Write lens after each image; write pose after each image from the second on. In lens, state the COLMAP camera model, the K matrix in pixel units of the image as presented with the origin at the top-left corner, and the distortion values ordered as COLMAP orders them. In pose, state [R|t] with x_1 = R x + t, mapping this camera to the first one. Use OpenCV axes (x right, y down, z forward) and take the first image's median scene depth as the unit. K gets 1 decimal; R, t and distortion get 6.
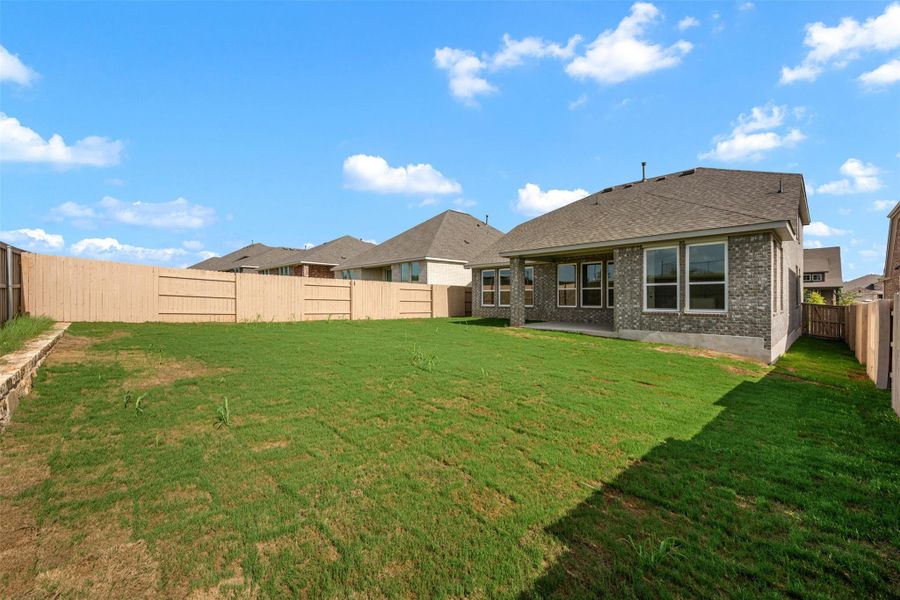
lens RADIAL K [[356.3, 0, 449.0], [0, 356.3, 301.2], [0, 0, 1]] dist [-0.001674, 0.000519]
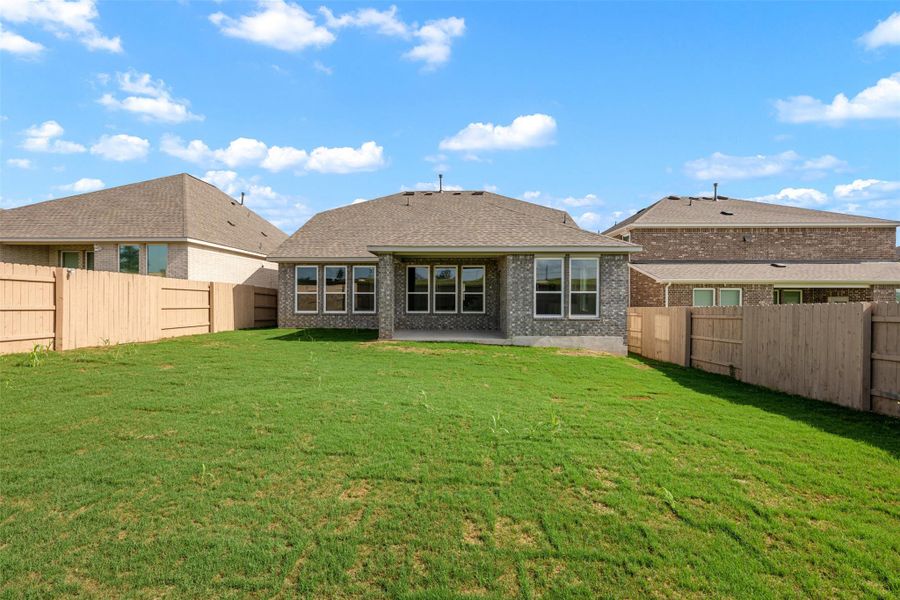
lens RADIAL K [[356.3, 0, 449.0], [0, 356.3, 301.2], [0, 0, 1]] dist [-0.001674, 0.000519]
pose [[0.709634, -0.001878, 0.704568, -0.275823], [0.001341, 0.999998, 0.001315, -0.016140], [-0.704569, 0.000011, 0.709635, 0.325767]]
